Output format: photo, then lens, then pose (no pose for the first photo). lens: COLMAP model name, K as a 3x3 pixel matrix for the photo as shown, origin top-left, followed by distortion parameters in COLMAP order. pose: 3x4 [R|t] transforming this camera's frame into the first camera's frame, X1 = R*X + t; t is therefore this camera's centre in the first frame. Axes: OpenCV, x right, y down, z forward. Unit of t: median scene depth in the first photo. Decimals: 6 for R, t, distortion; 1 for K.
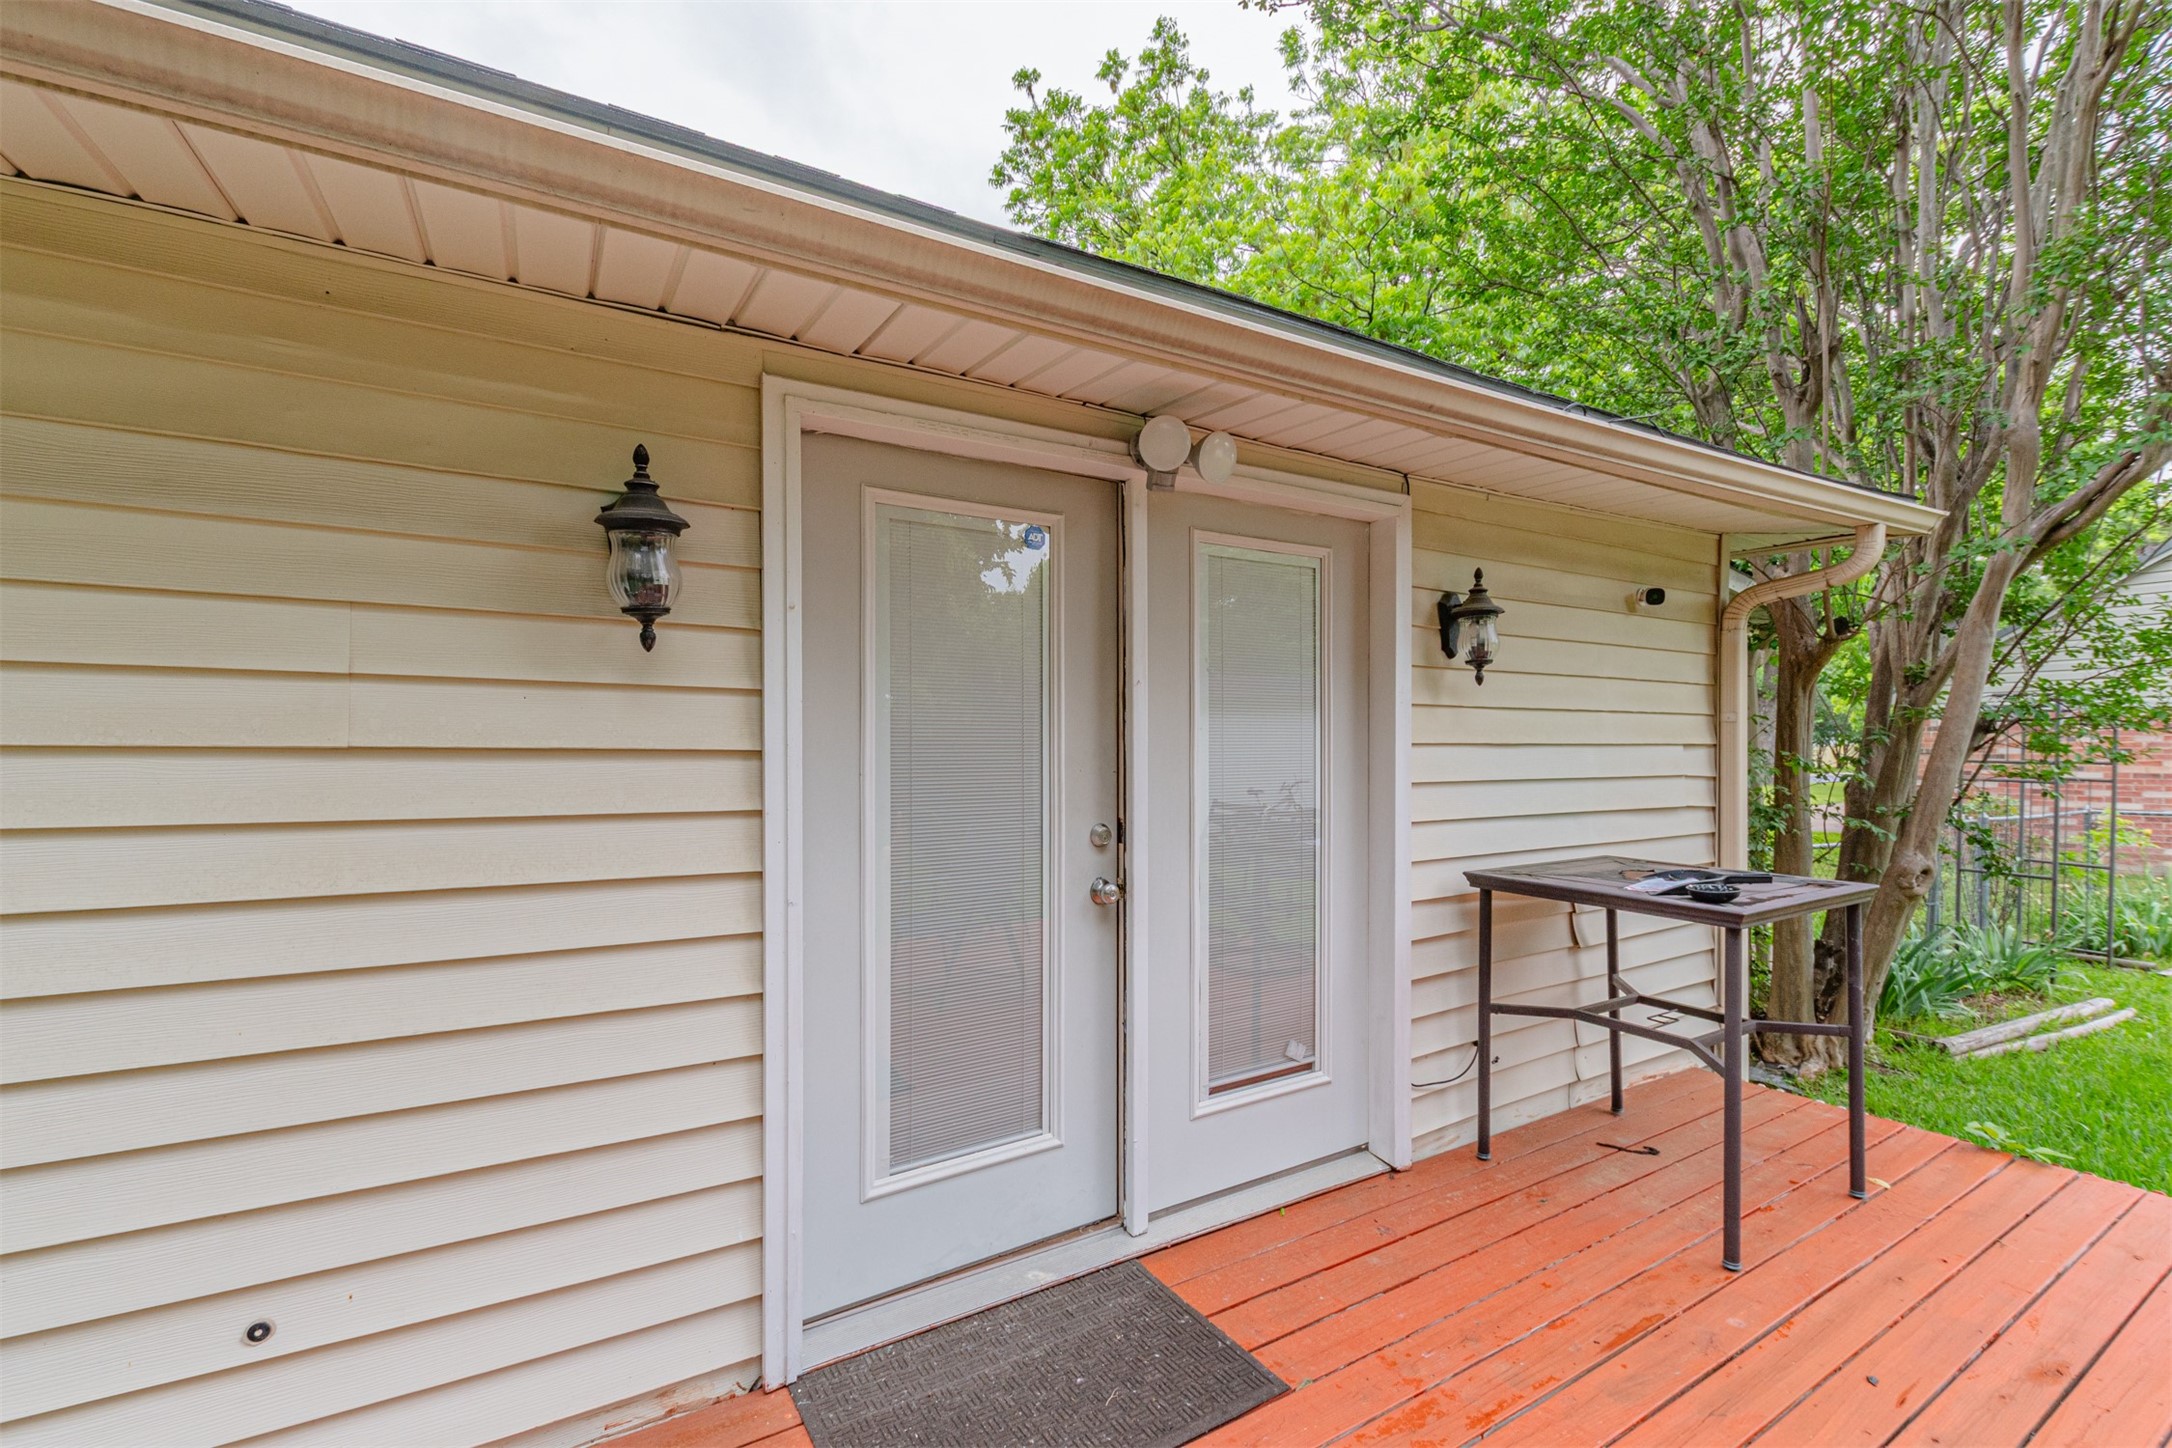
lens RADIAL K [[1111.2, 0, 1086.0], [0, 1111.2, 724.0], [0, 0, 1]] dist [0.001484, 0.000073]
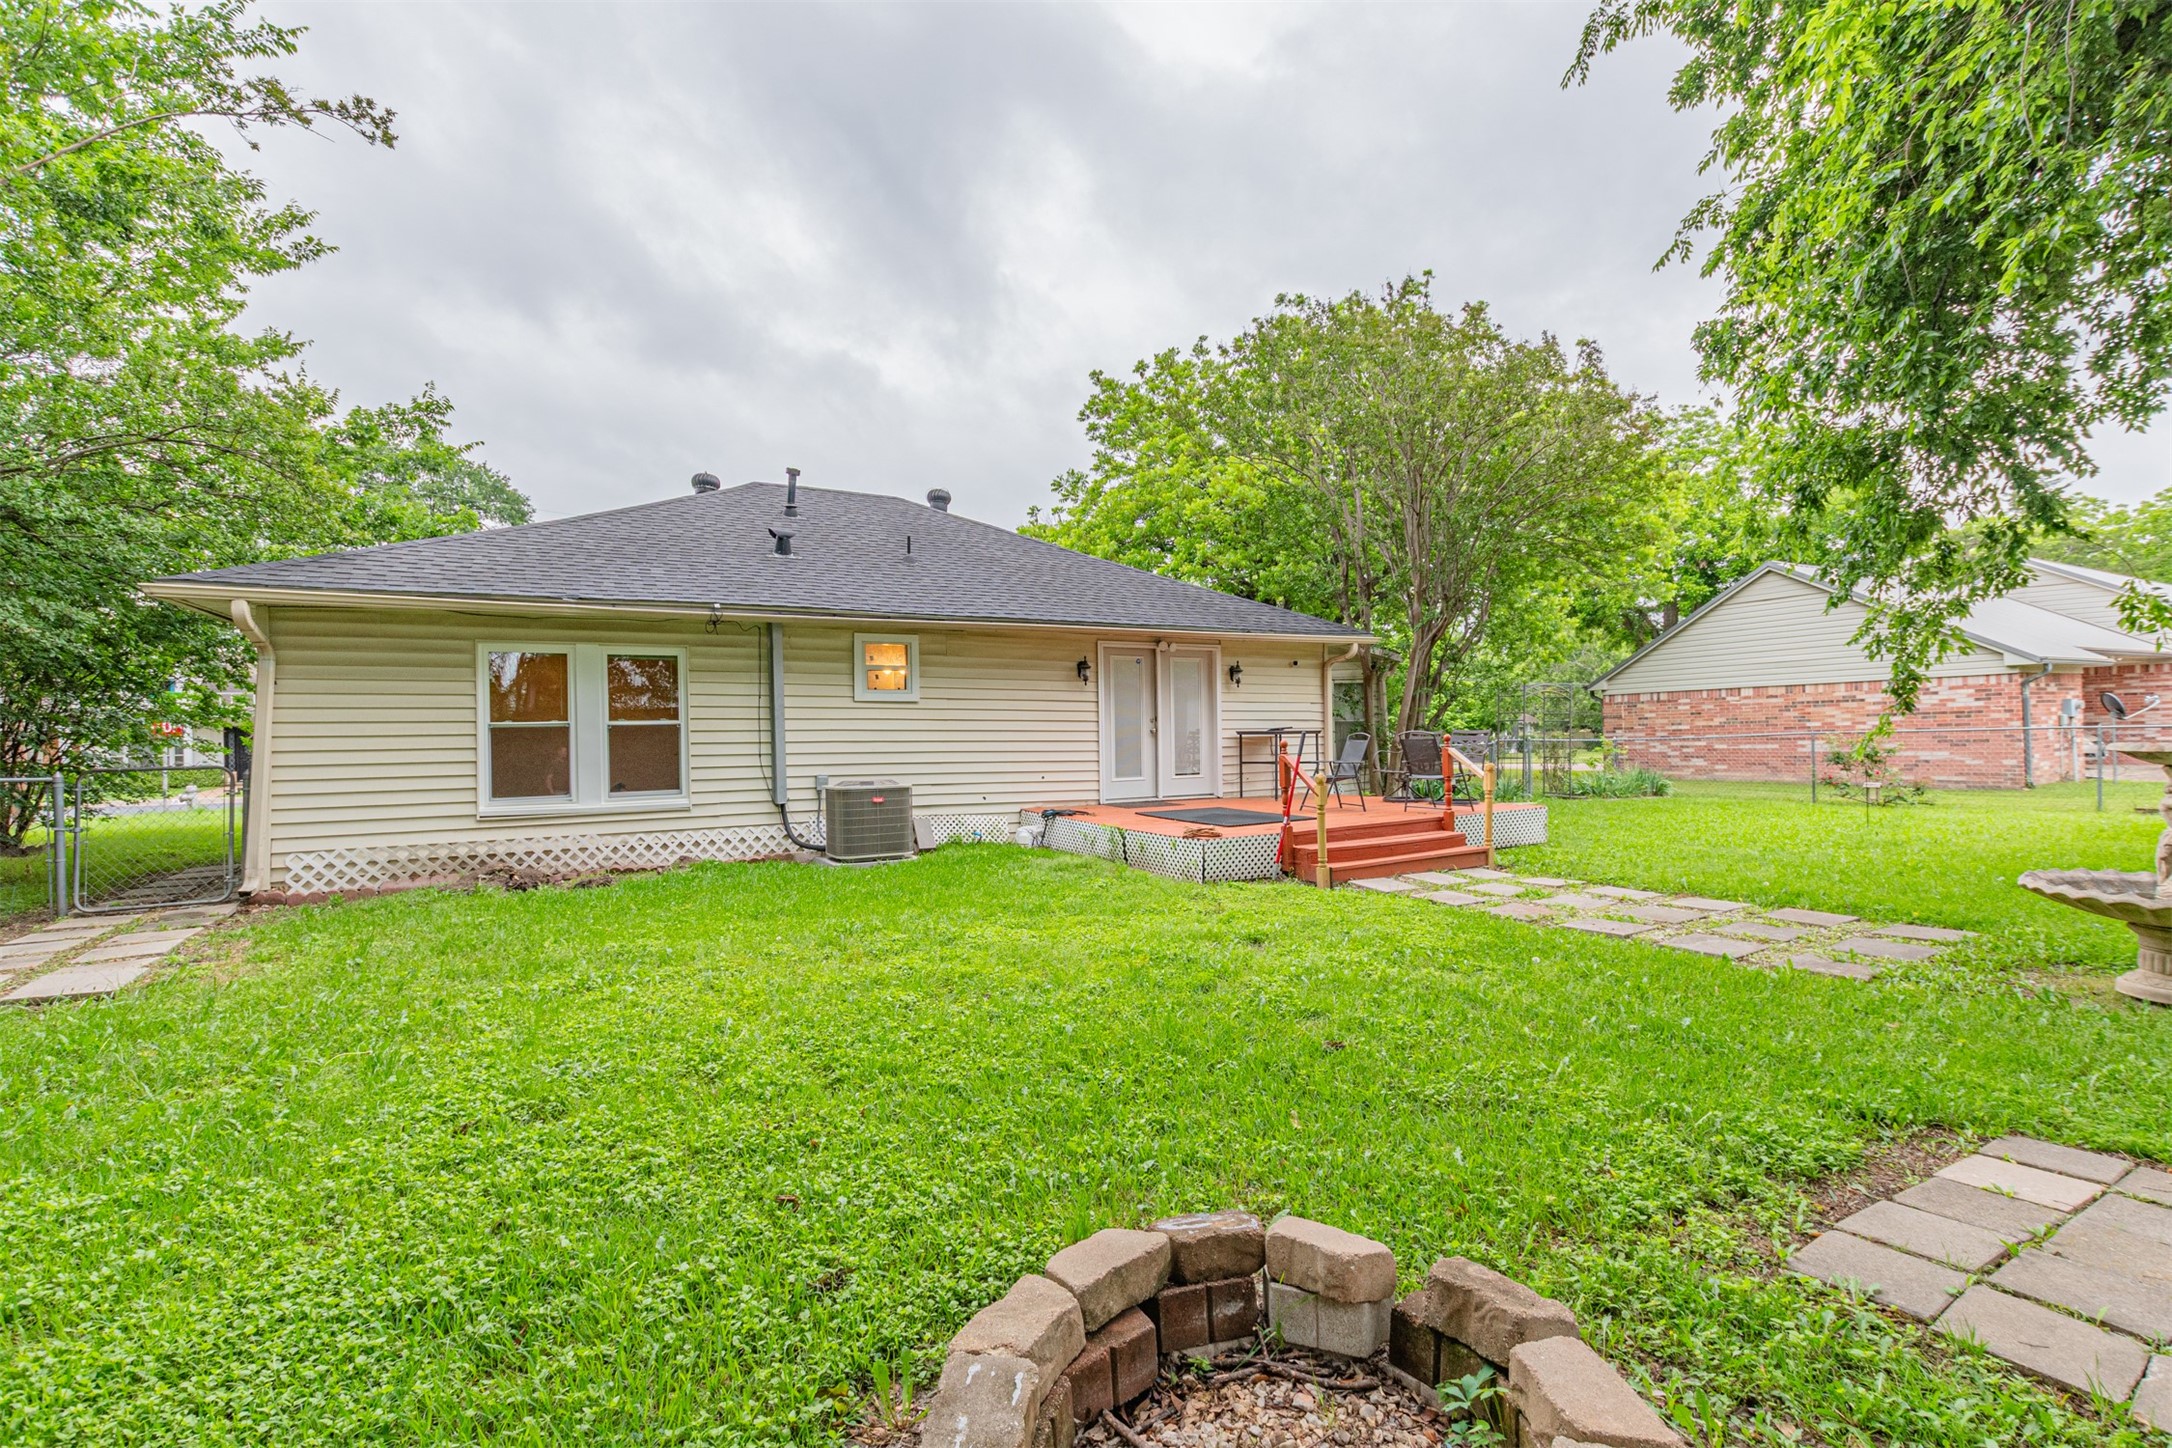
lens RADIAL K [[1111.2, 0, 1086.0], [0, 1111.2, 724.0], [0, 0, 1]] dist [0.001484, 0.000073]
pose [[0.999674, -0.015982, -0.019909, -0.168654], [0.016050, 0.999866, 0.003260, 0.091845], [0.019854, -0.003579, 0.999796, -3.680749]]
